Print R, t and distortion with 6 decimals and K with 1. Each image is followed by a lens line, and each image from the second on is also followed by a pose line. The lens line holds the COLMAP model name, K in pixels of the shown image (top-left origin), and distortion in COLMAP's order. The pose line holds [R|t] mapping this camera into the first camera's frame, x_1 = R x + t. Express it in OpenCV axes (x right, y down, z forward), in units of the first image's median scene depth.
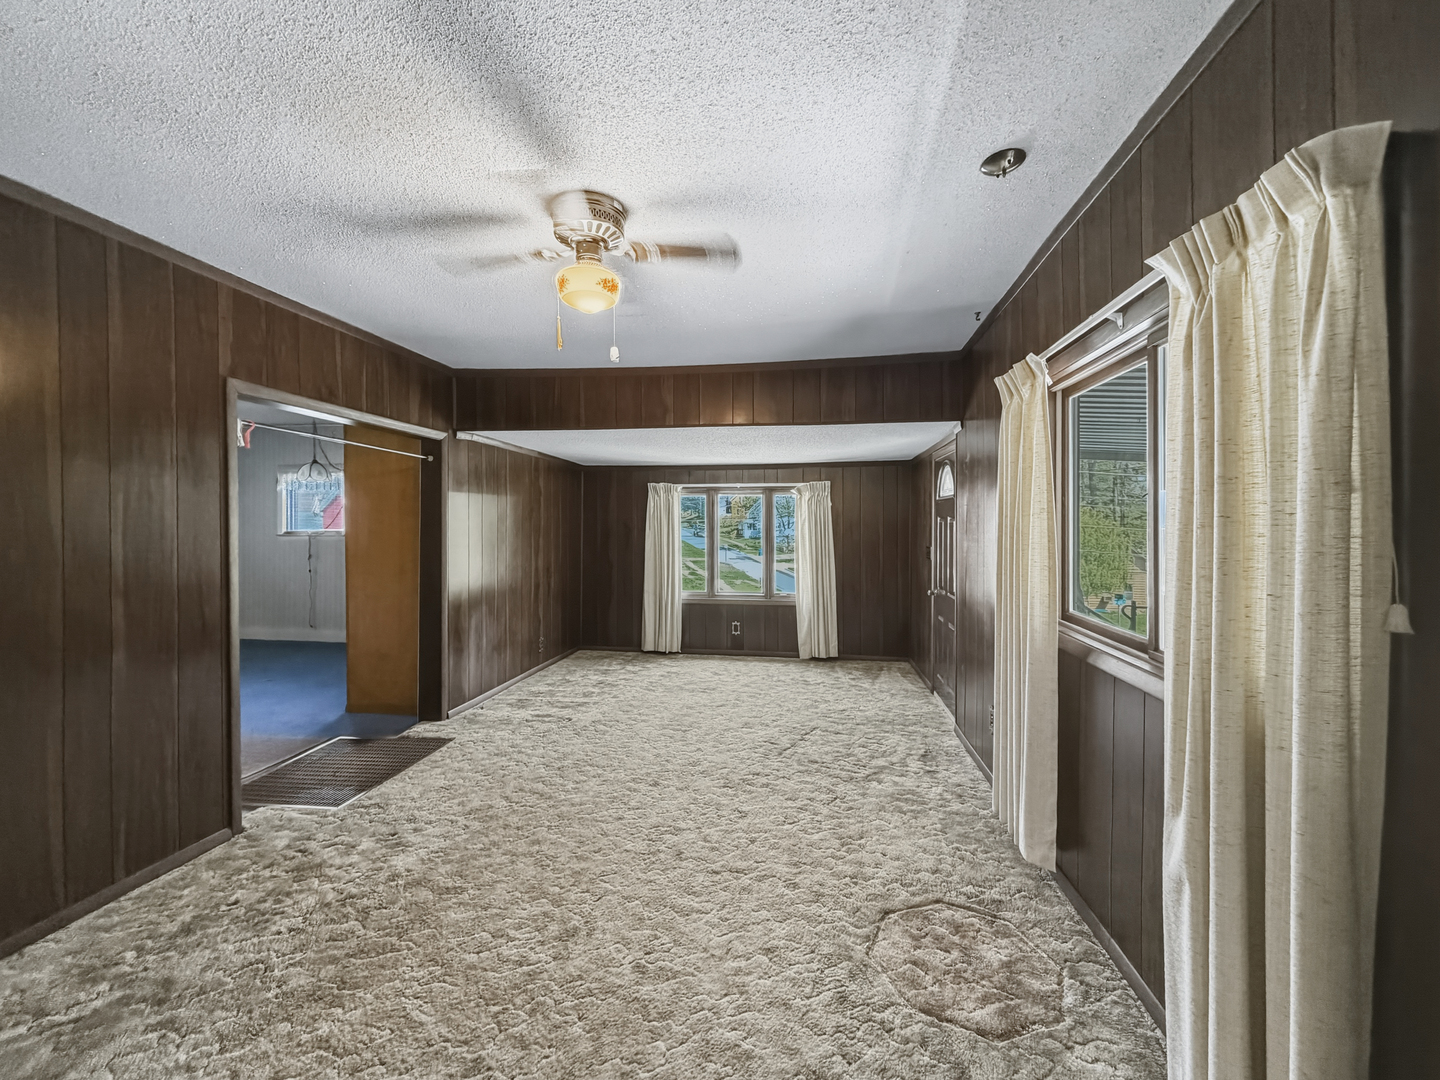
lens RADIAL K [[587.1, 0, 716.1], [0, 587.1, 522.3], [0, 0, 1]] dist [-0.000382, 0.000061]
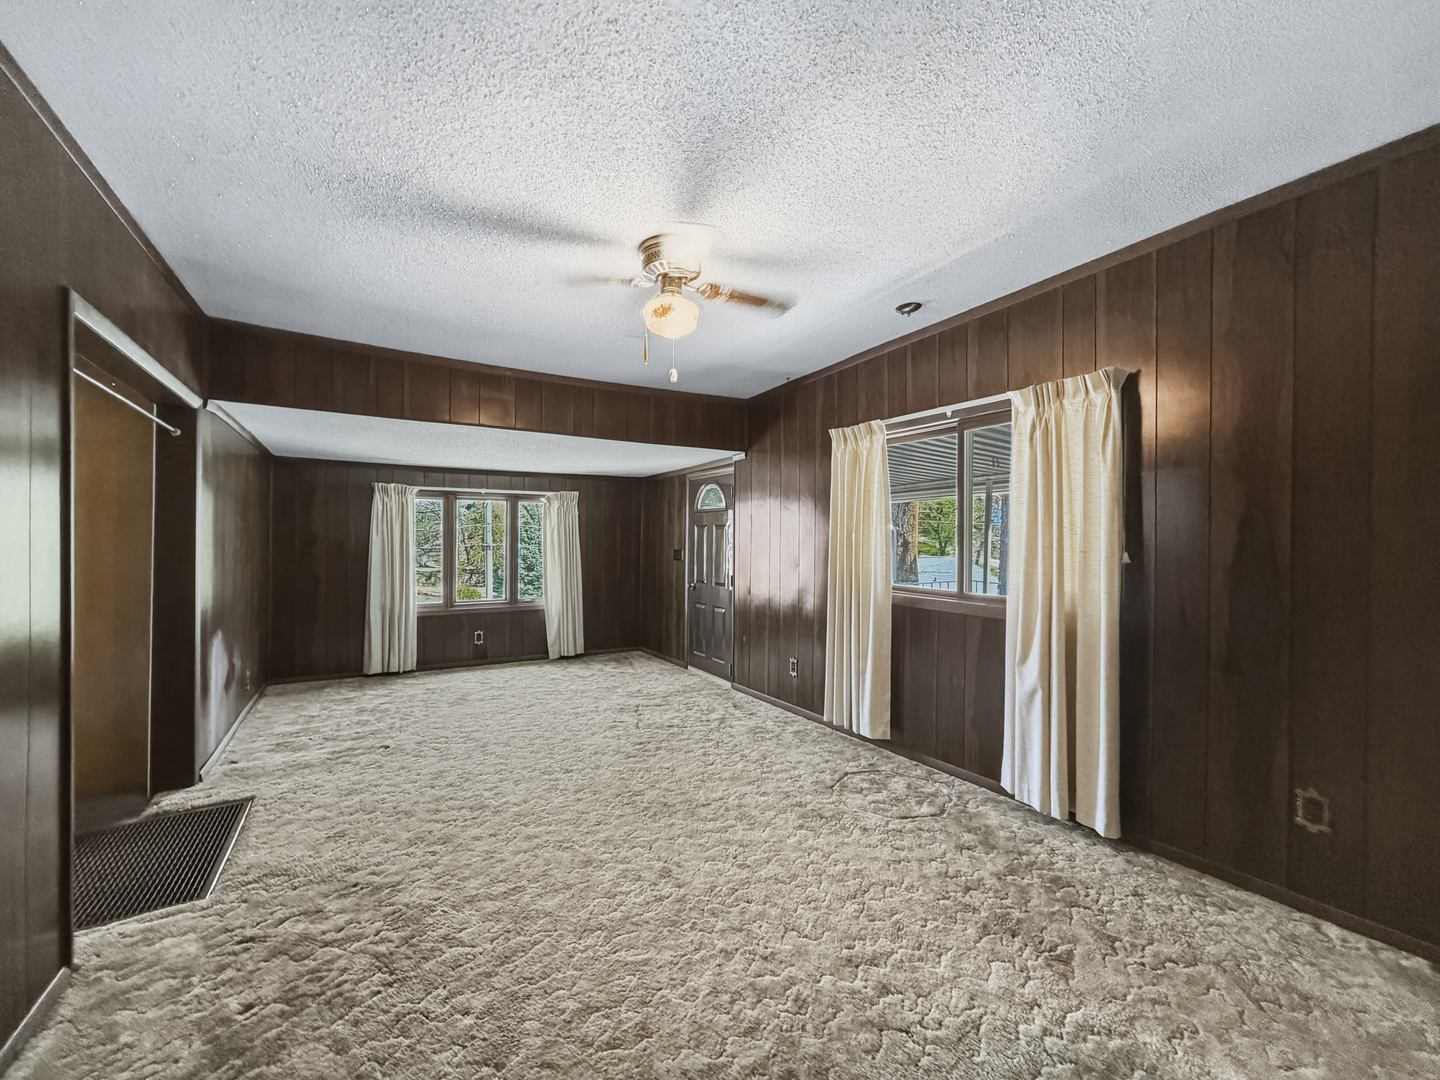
lens RADIAL K [[587.1, 0, 686.9], [0, 587.1, 539.4], [0, 0, 1]] dist [-0.000382, 0.000061]
pose [[0.789335, 0.004293, 0.613948, -0.444115], [-0.007033, 0.999973, 0.002050, 0.019948], [-0.613922, -0.005937, 0.789344, 0.029882]]
